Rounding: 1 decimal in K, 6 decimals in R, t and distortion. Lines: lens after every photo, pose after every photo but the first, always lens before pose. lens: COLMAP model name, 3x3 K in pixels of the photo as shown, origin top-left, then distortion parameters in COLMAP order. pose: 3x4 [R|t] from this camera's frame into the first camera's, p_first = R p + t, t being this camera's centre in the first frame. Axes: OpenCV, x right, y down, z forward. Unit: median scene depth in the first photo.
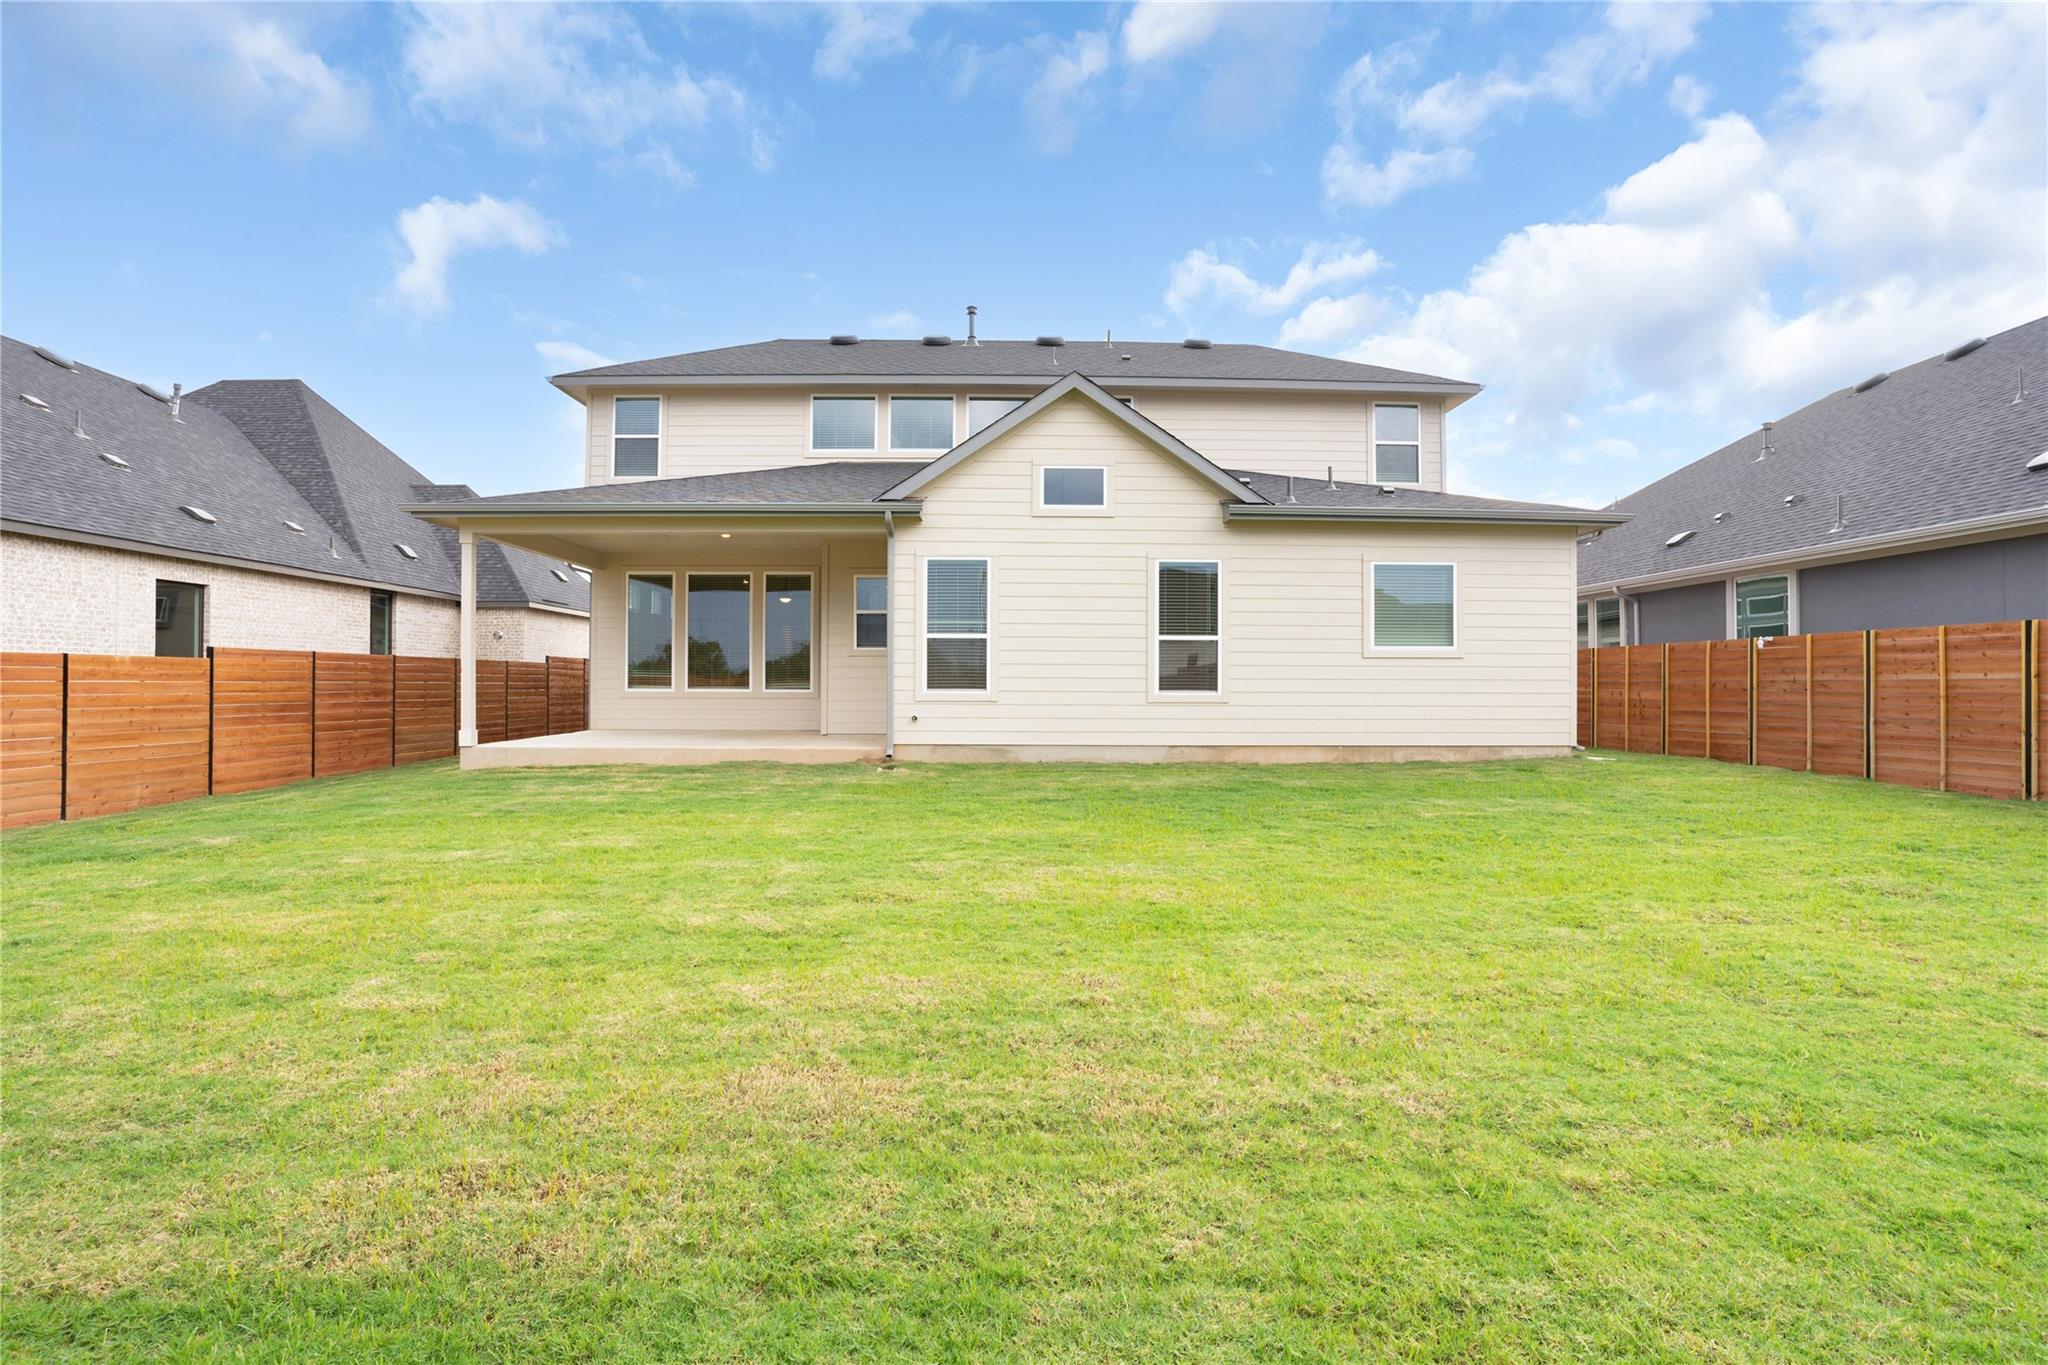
lens RADIAL K [[1022.7, 0, 1022.9], [0, 1022.7, 685.5], [0, 0, 1]] dist [-0.050120, 0.011788]
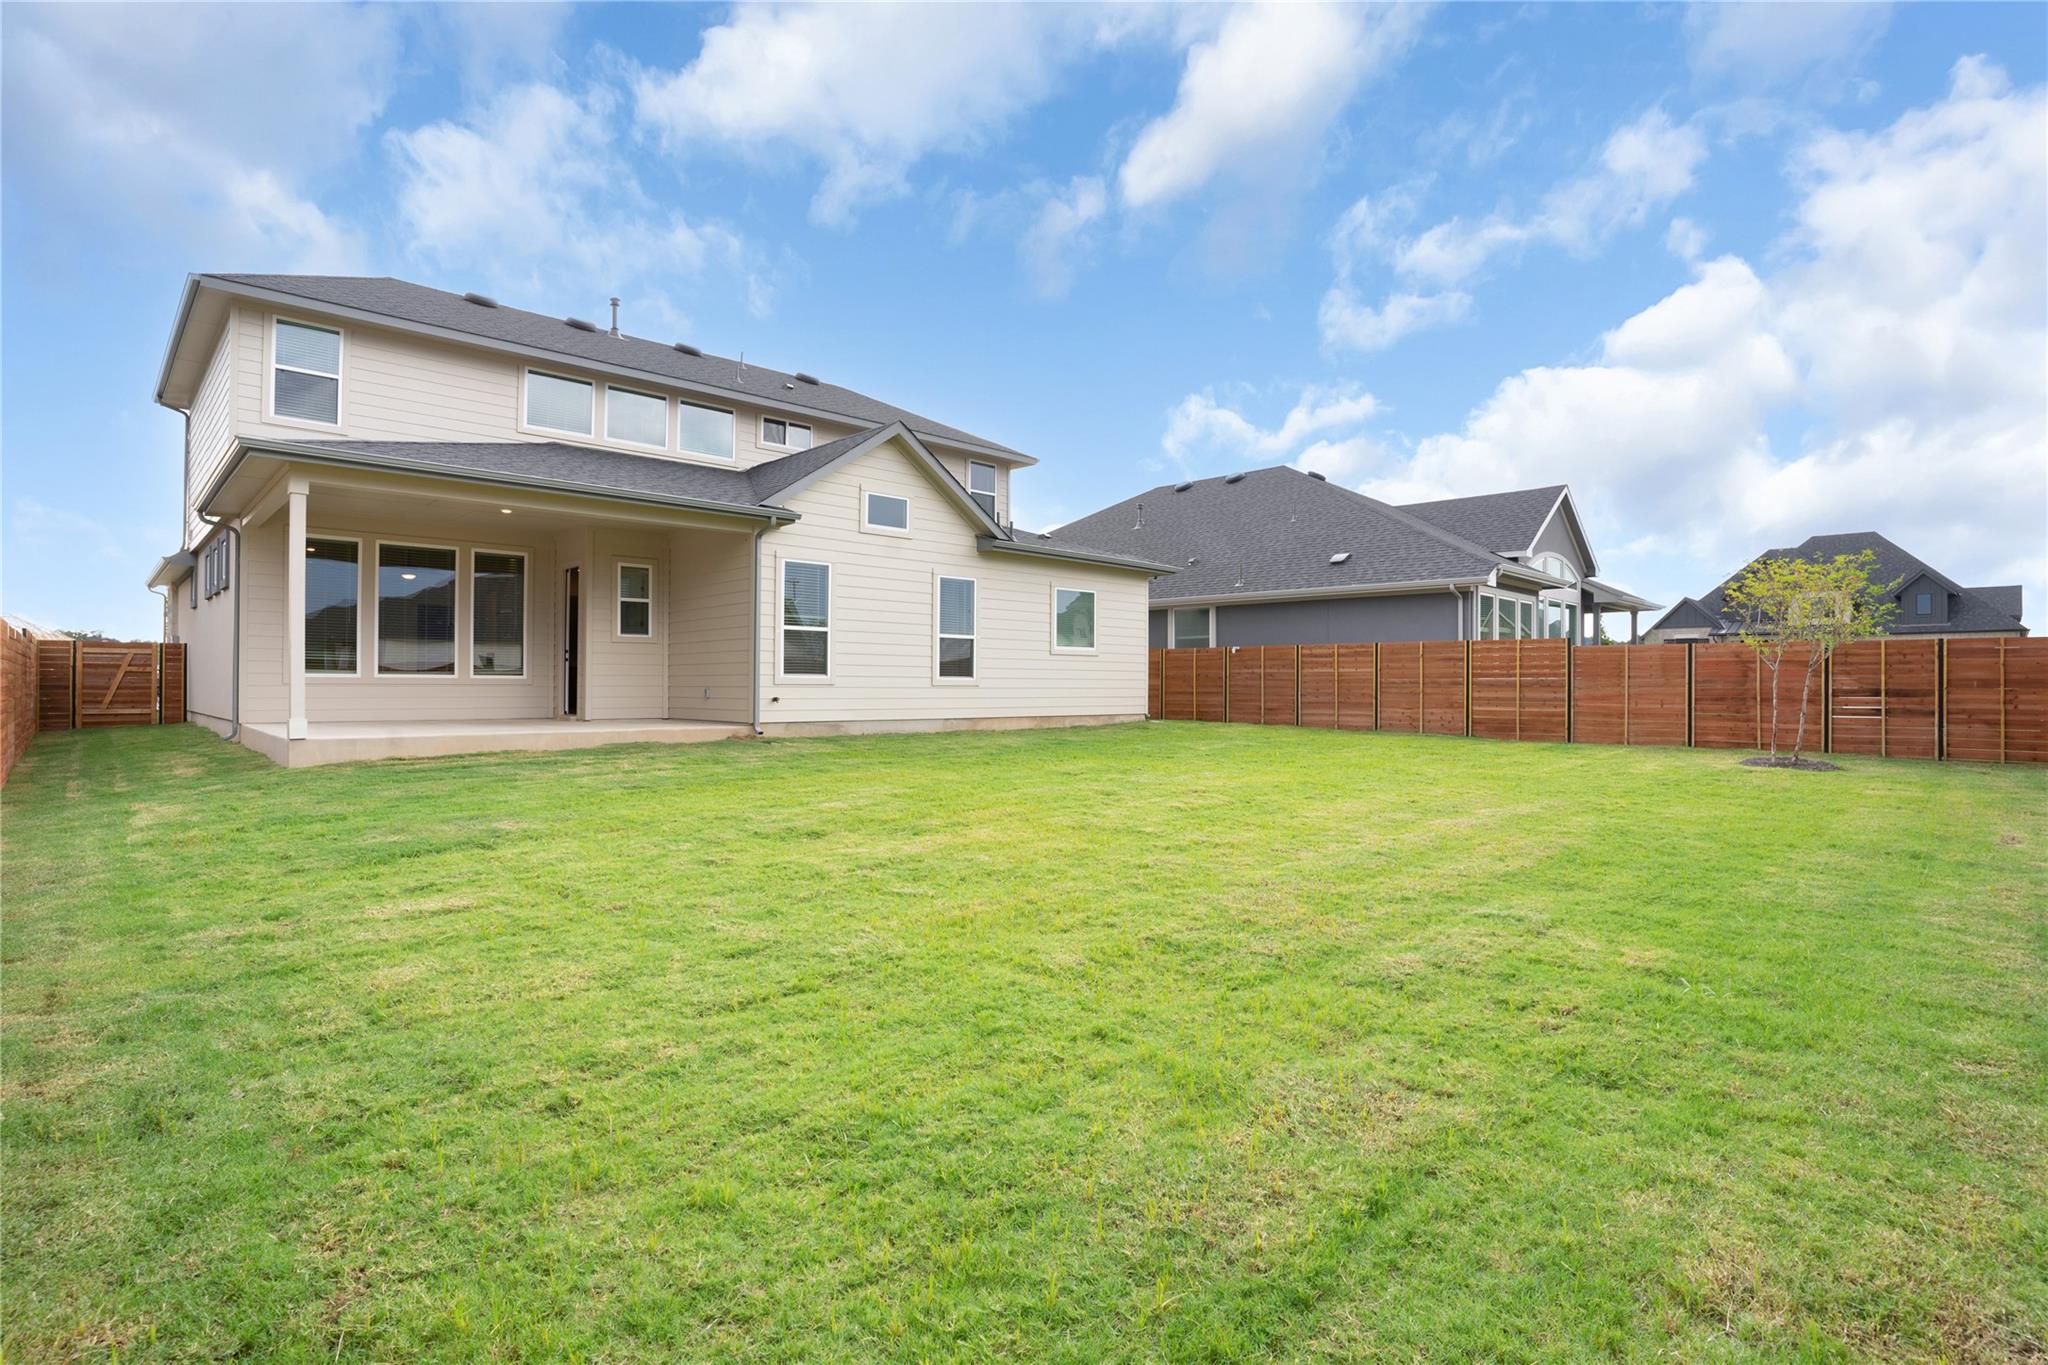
lens RADIAL K [[1022.7, 0, 1030.7], [0, 1022.7, 680.0], [0, 0, 1]] dist [-0.050120, 0.011788]
pose [[0.720674, 0.003150, 0.693267, -0.682049], [-0.001895, 0.999995, -0.002574, 0.012722], [-0.693271, 0.000542, 0.720676, -0.014041]]
